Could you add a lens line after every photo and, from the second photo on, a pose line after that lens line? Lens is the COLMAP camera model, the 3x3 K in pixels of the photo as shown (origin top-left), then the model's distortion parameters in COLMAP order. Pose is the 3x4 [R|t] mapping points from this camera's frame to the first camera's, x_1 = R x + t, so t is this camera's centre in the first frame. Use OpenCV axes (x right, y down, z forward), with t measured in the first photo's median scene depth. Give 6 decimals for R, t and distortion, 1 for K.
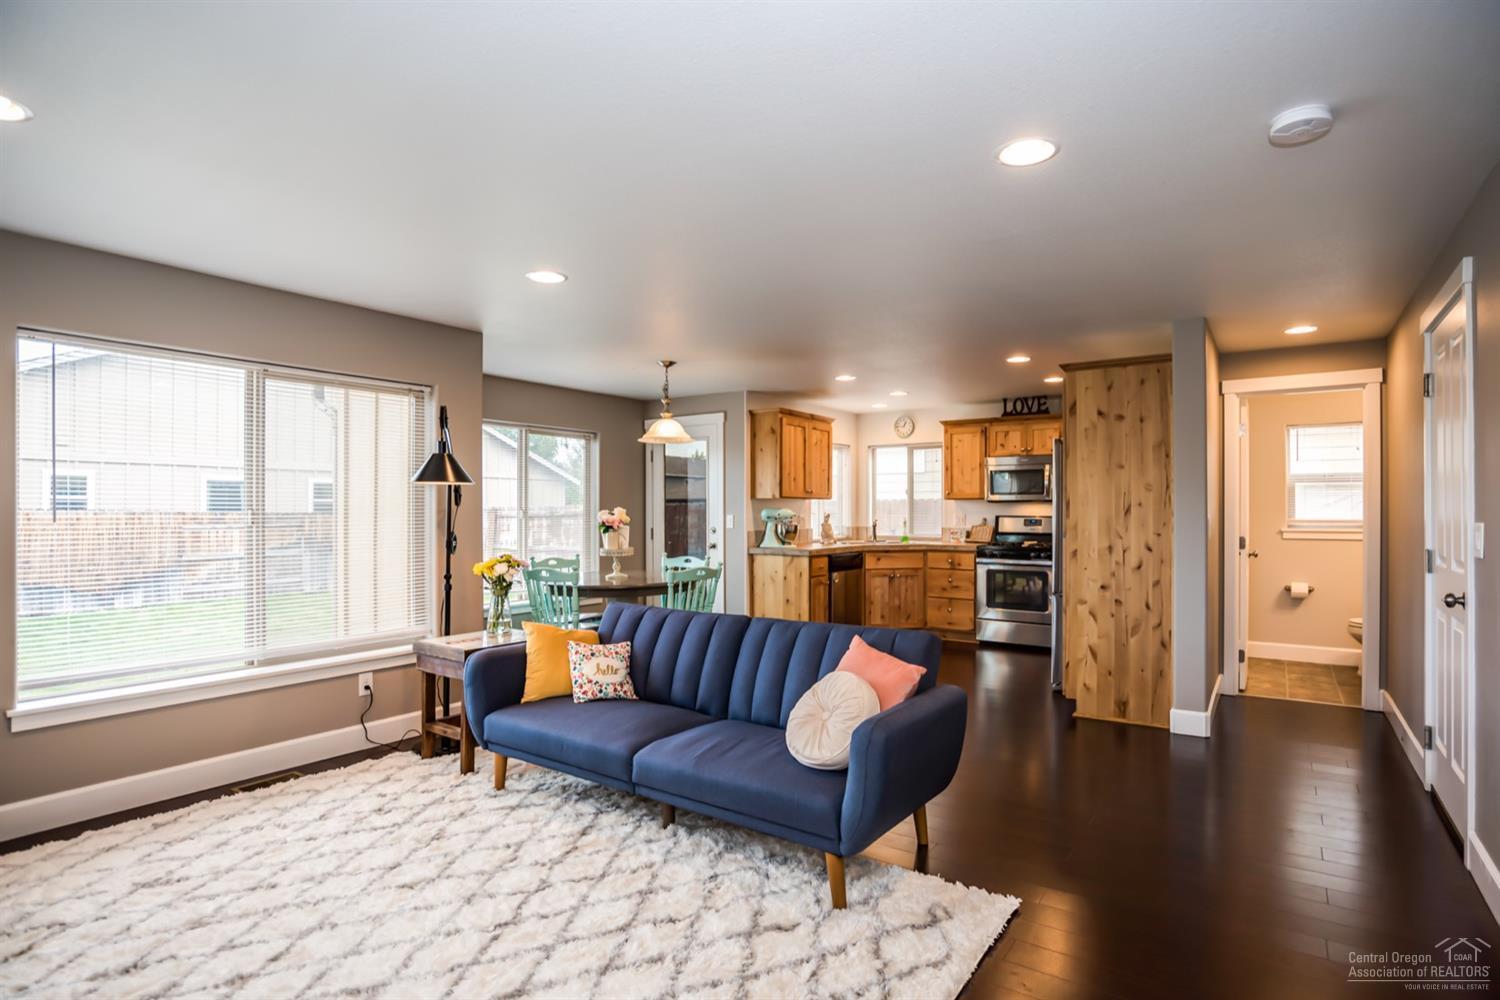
lens RADIAL K [[773.6, 0, 749.8], [0, 773.6, 501.0], [0, 0, 1]] dist [-0.048187, 0.010056]
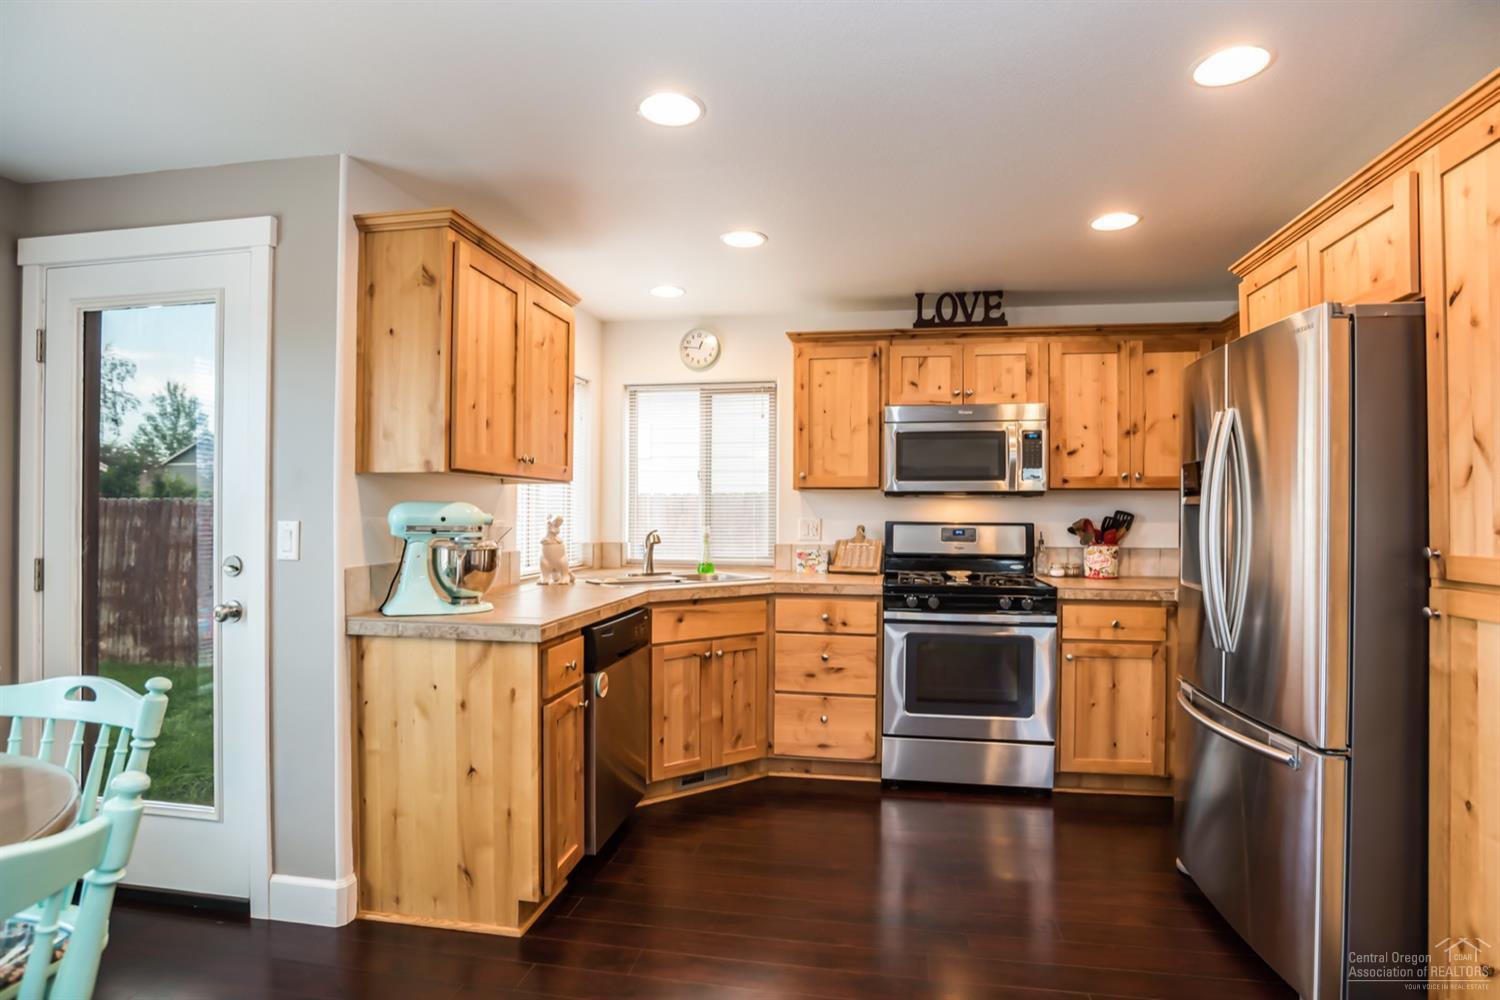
lens RADIAL K [[773.6, 0, 760.2], [0, 773.6, 507.4], [0, 0, 1]] dist [-0.048187, 0.010056]
pose [[0.900427, 0.007814, 0.434938, 0.014975], [-0.010475, 0.999938, 0.003722, 0.008740], [-0.434882, -0.007907, 0.900453, 0.593622]]
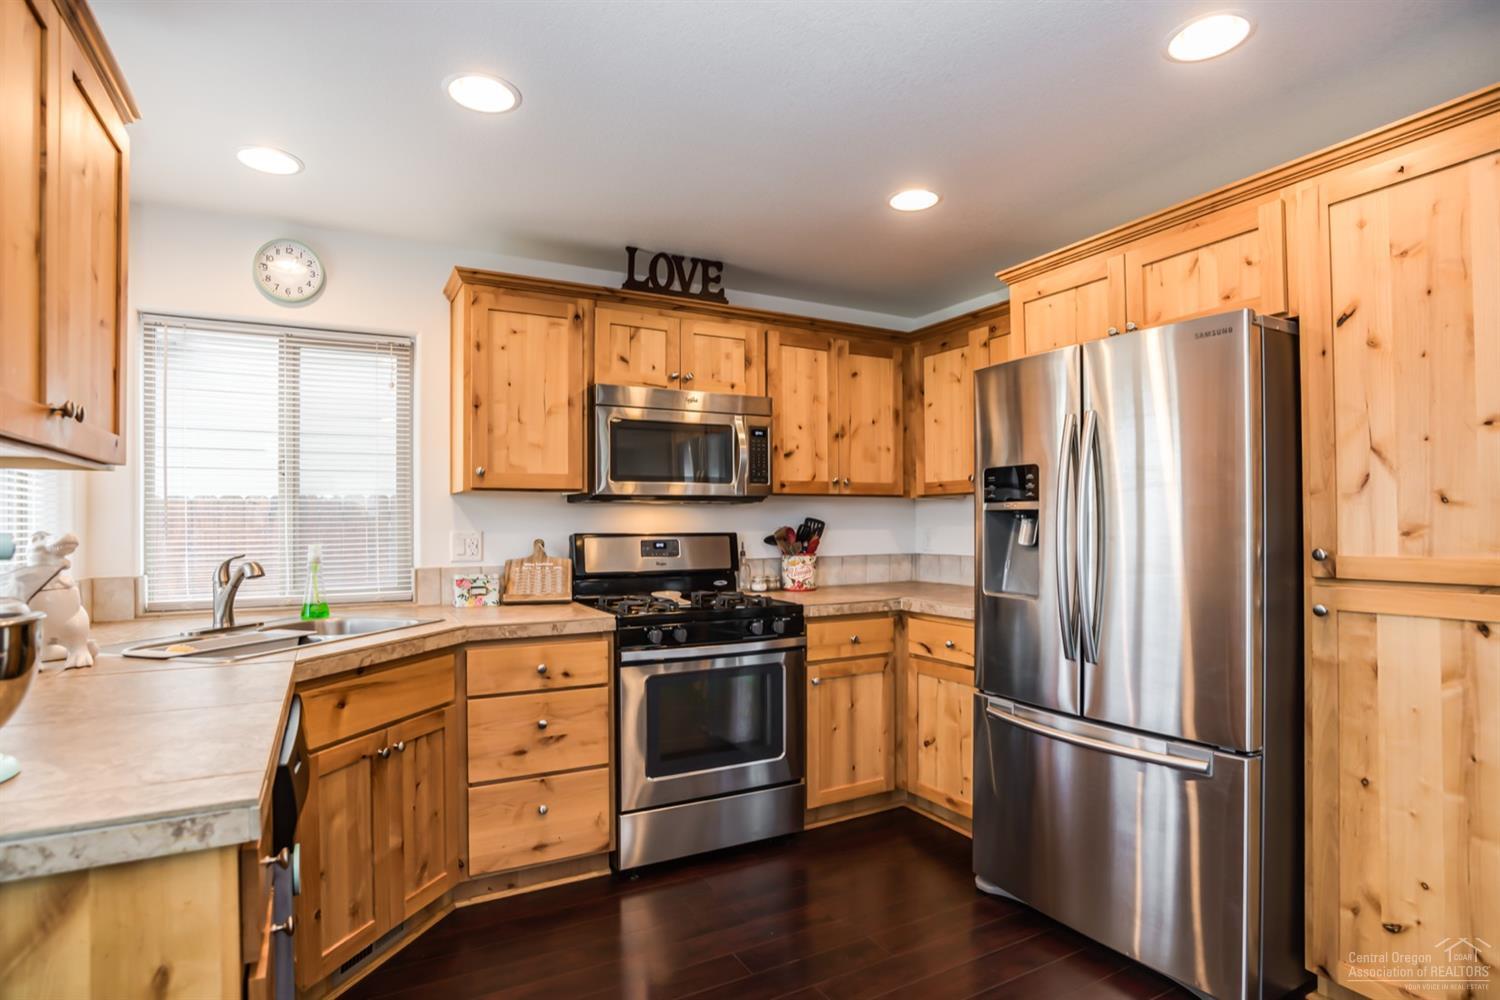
lens RADIAL K [[773.6, 0, 749.0], [0, 773.6, 519.4], [0, 0, 1]] dist [-0.048187, 0.010056]
pose [[0.438055, 0.001256, 0.898947, -0.007599], [-0.006027, 0.999981, 0.001540, 0.010746], [-0.898928, -0.006093, 0.438054, 0.776580]]
